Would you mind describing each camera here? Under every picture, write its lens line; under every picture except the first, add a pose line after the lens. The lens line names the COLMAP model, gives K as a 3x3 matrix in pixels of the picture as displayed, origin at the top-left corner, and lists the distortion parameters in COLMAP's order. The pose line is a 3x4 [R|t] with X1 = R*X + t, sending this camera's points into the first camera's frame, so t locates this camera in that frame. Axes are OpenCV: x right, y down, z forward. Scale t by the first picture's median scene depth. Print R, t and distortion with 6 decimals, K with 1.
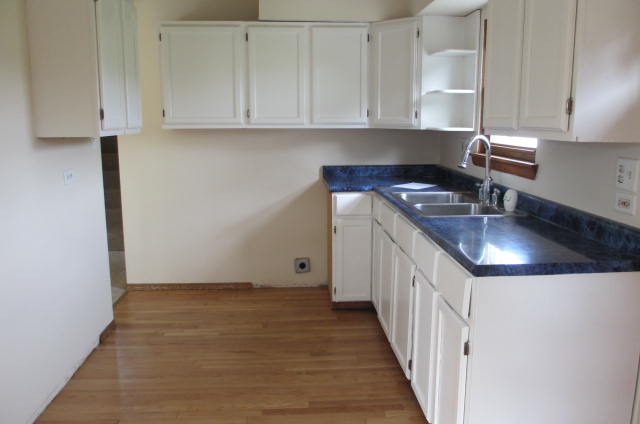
lens RADIAL K [[544.6, 0, 318.4], [0, 544.6, 211.1], [0, 0, 1]] dist [-0.062352, 0.028415]
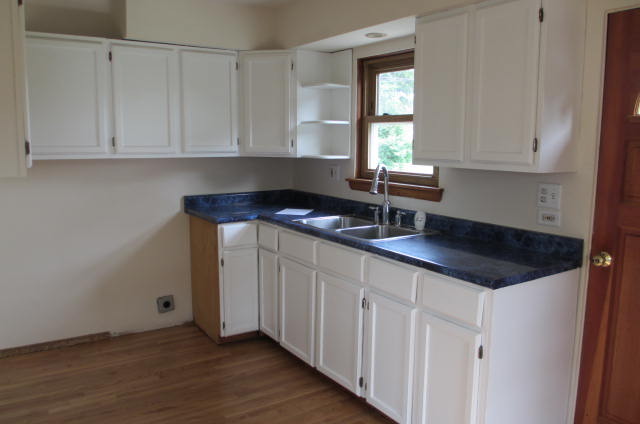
lens RADIAL K [[544.6, 0, 318.3], [0, 544.6, 210.2], [0, 0, 1]] dist [-0.062352, 0.028415]
pose [[0.865451, -0.059307, 0.497471, -0.301009], [0.076986, 0.996918, -0.015084, -0.030664], [-0.495043, 0.051353, 0.867349, 0.078587]]
